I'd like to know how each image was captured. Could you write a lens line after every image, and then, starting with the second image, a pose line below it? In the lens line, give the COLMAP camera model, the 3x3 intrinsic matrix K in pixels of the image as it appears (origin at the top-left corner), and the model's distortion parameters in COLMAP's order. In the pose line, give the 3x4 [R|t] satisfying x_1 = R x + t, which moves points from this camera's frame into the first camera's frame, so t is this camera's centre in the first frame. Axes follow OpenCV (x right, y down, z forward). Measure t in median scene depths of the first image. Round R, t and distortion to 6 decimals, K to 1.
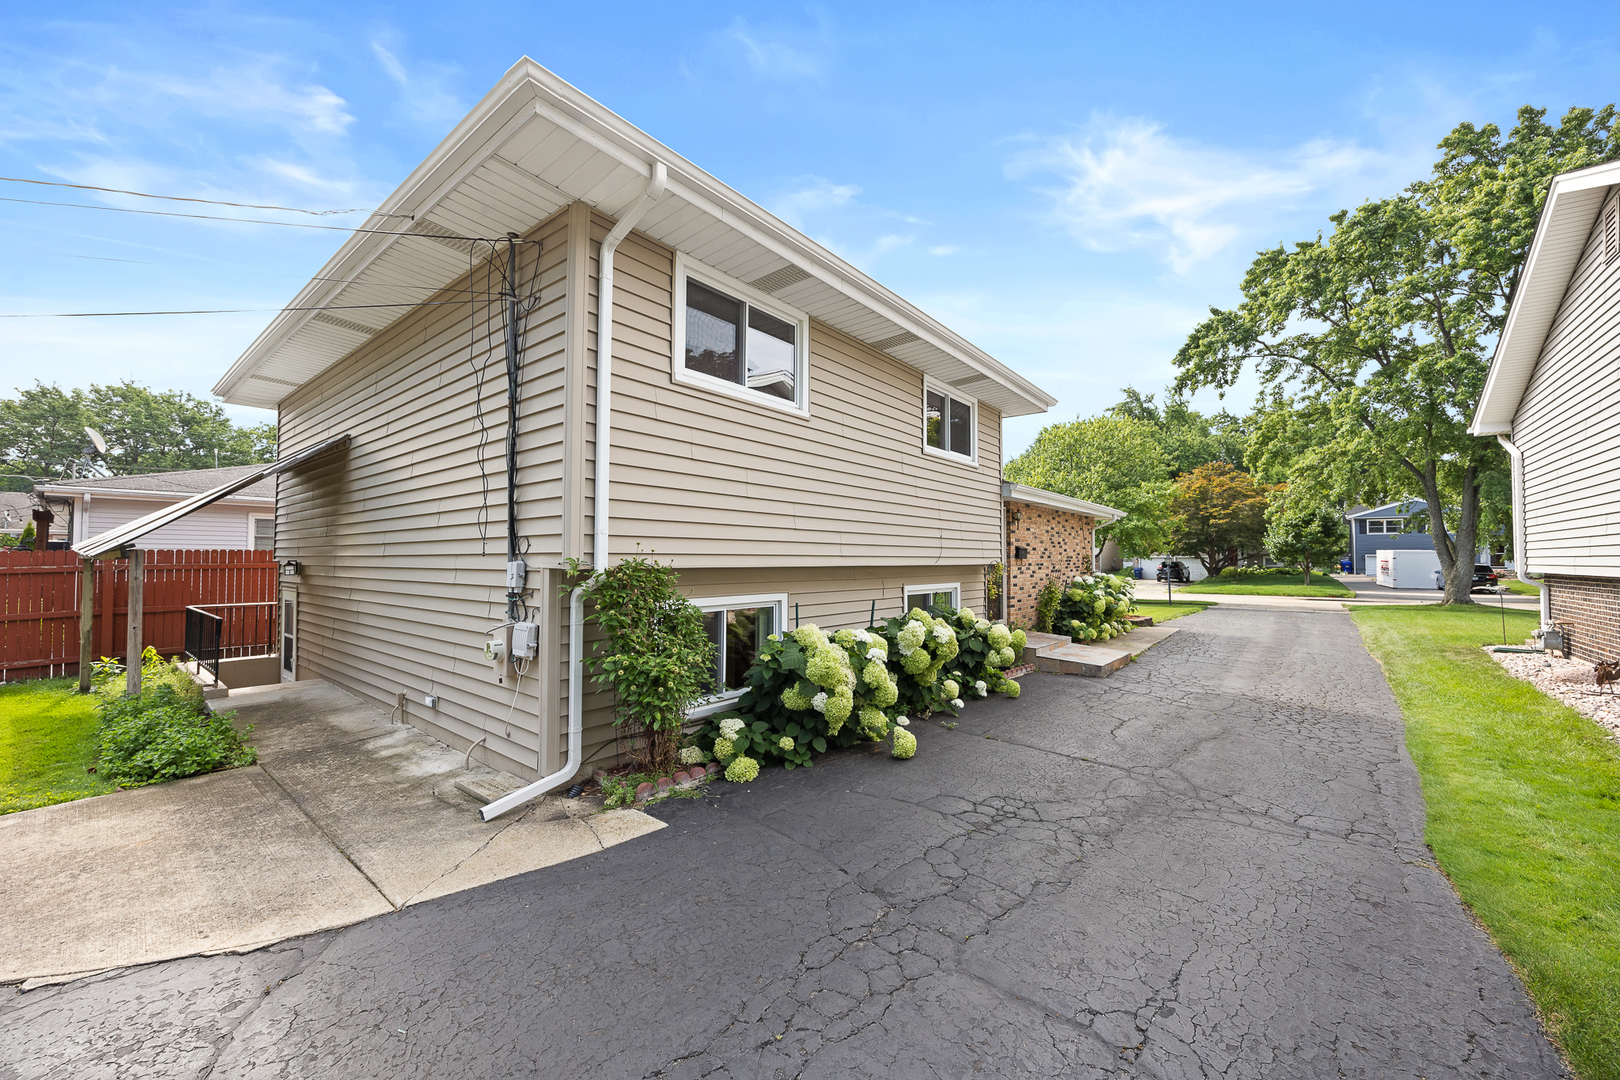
lens RADIAL K [[614.3, 0, 813.9], [0, 614.3, 519.4], [0, 0, 1]] dist [0.004533, -0.000139]
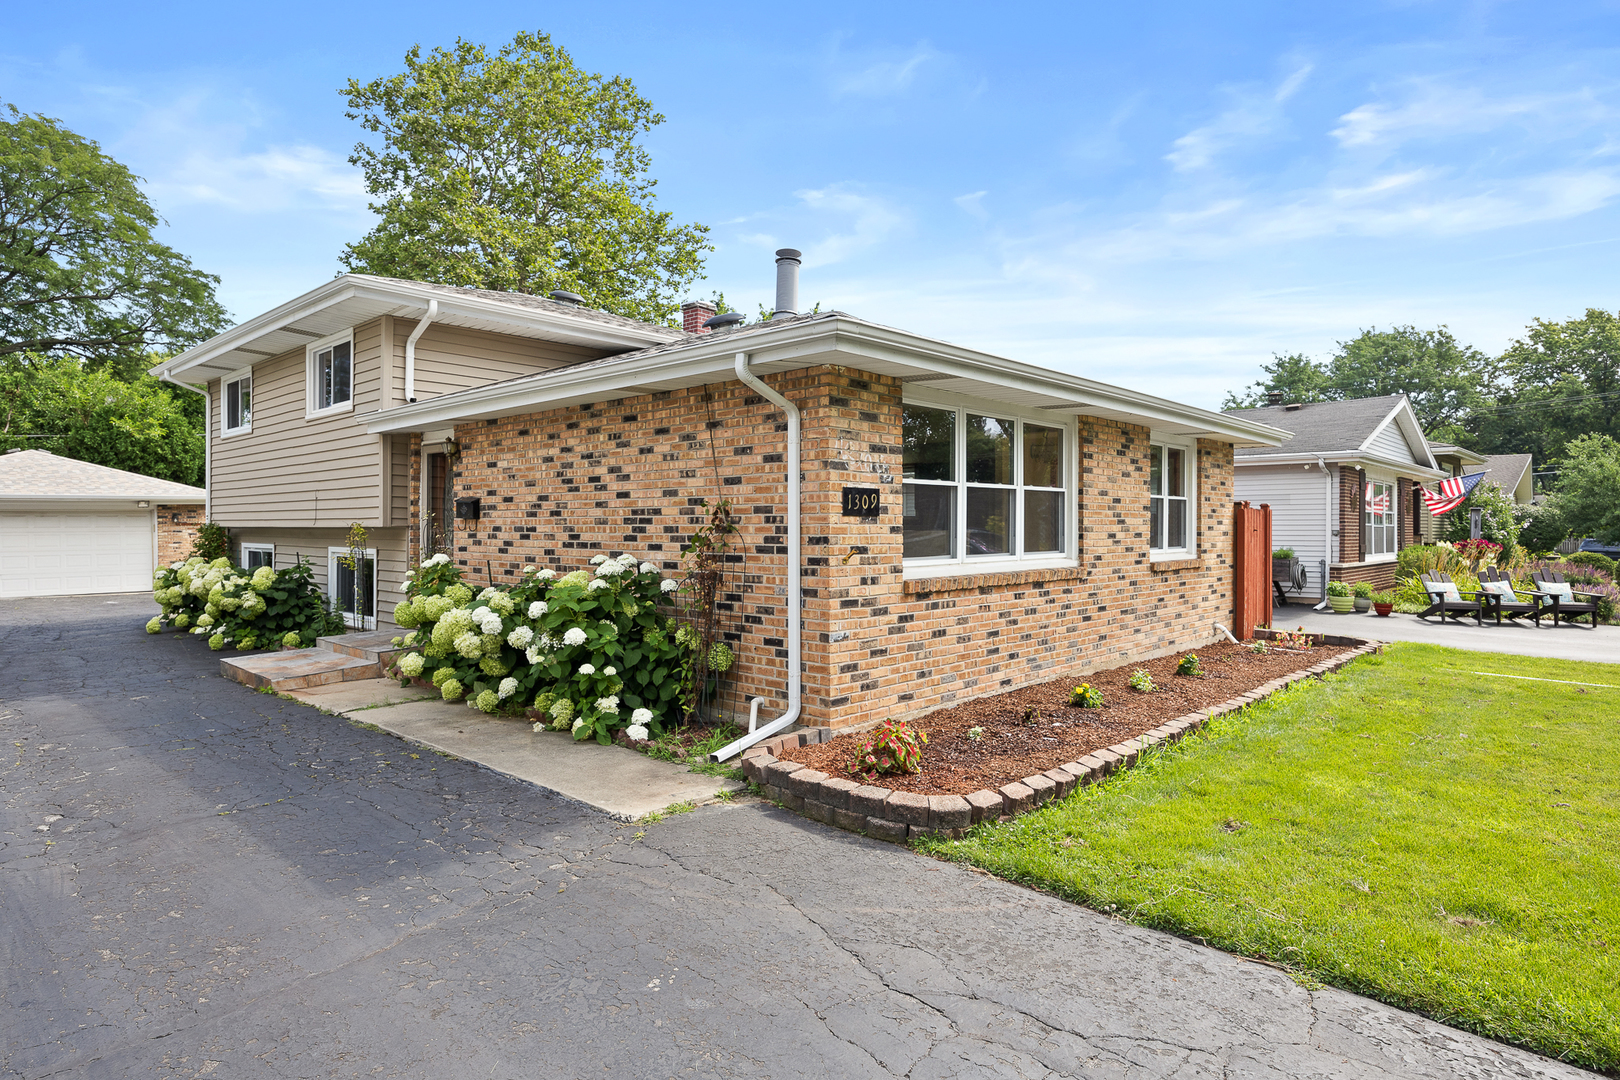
lens RADIAL K [[897.4, 0, 812.0], [0, 897.4, 518.3], [0, 0, 1]] dist [-0.003813, 0.000898]
pose [[-0.067088, -0.010730, -0.997689, 3.084110], [0.063911, 0.997842, -0.015029, 0.257305], [0.995698, -0.064771, -0.066258, 3.658432]]
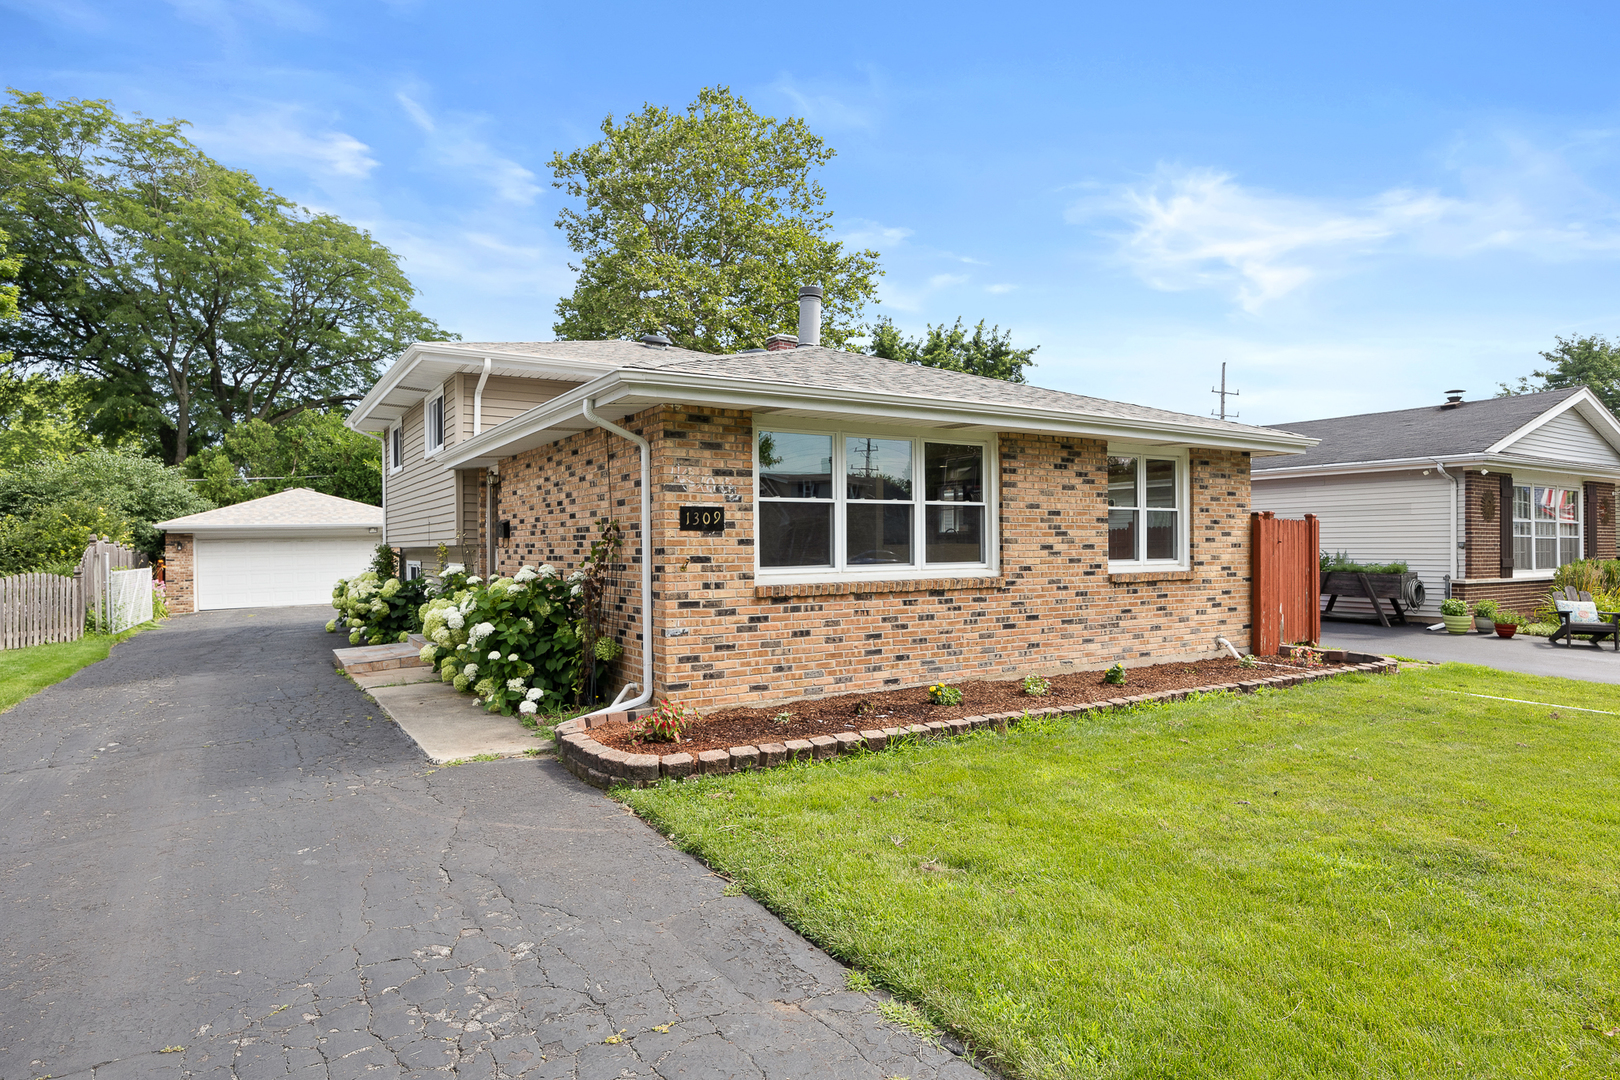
lens RADIAL K [[897.9, 0, 810.0], [0, 897.9, 540.0], [0, 0, 1]] dist [0.003708, -0.000118]
pose [[-0.321116, -0.006419, -0.947018, 3.183208], [0.069045, 0.997157, -0.030171, 0.322787], [0.944519, -0.075075, -0.319760, 4.403791]]
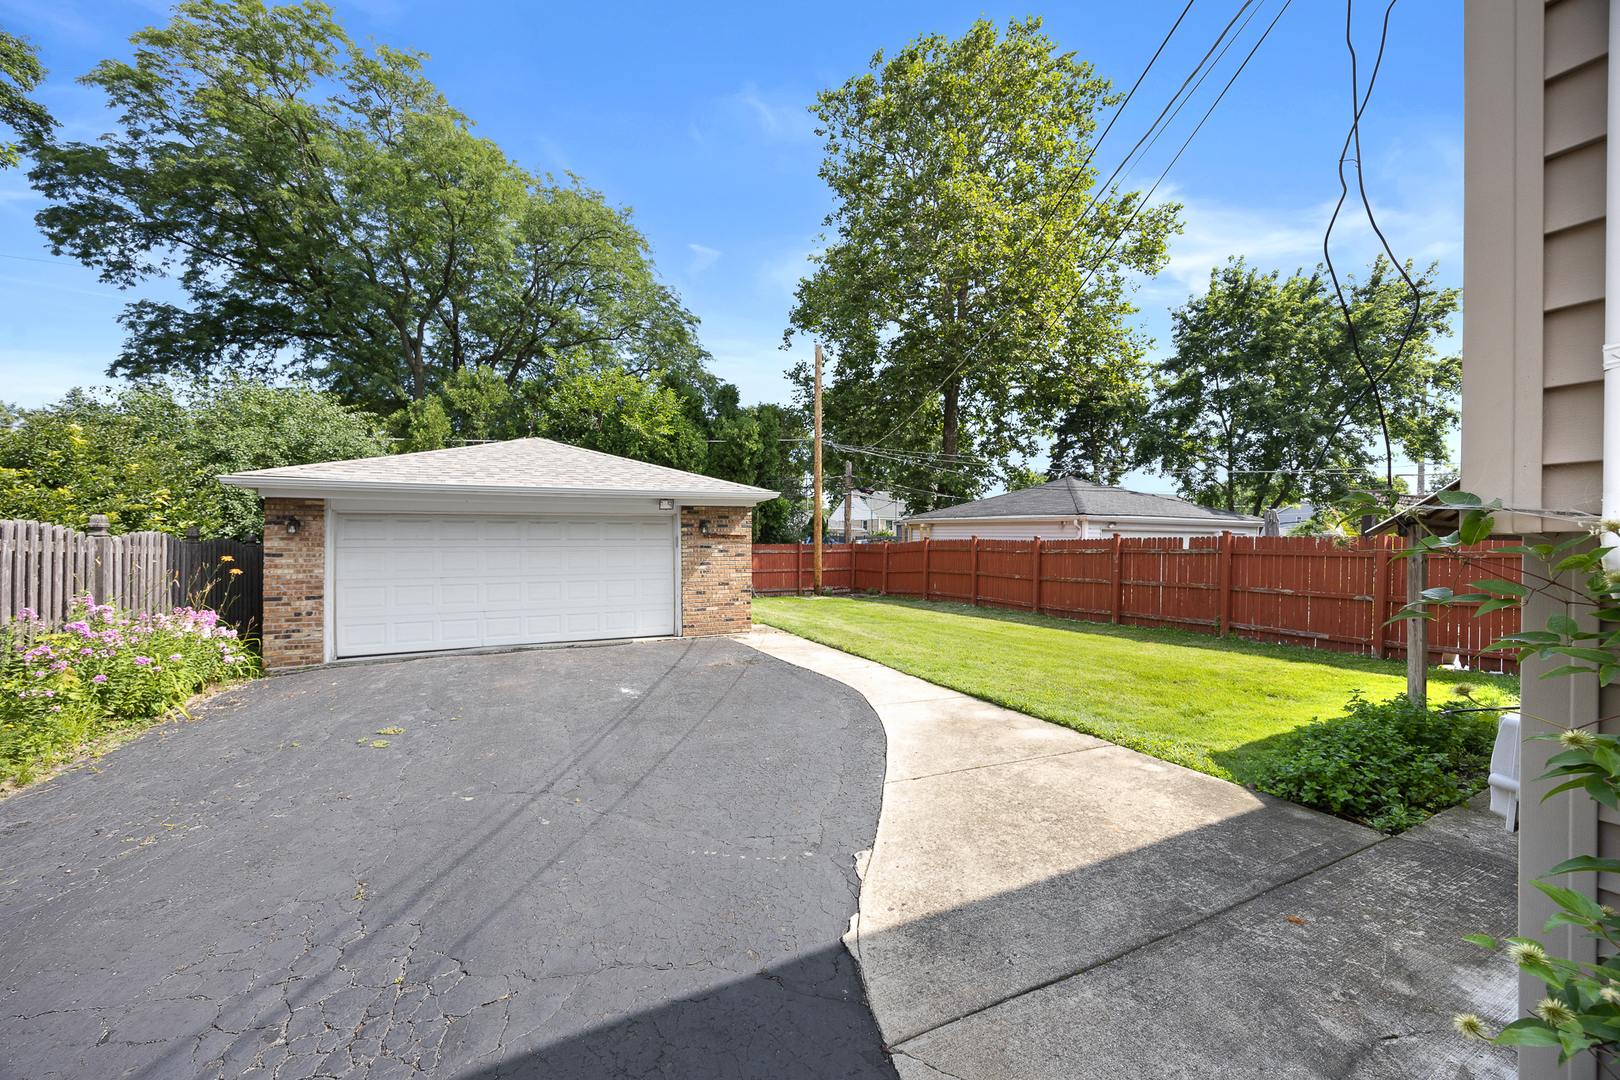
lens RADIAL K [[614.3, 0, 813.9], [0, 614.3, 519.4], [0, 0, 1]] dist [0.004533, -0.000139]
pose [[-0.407293, -0.037606, -0.912523, -0.015224], [0.048608, 0.996843, -0.062777, 0.074152], [0.912003, -0.069925, -0.404179, 0.845572]]
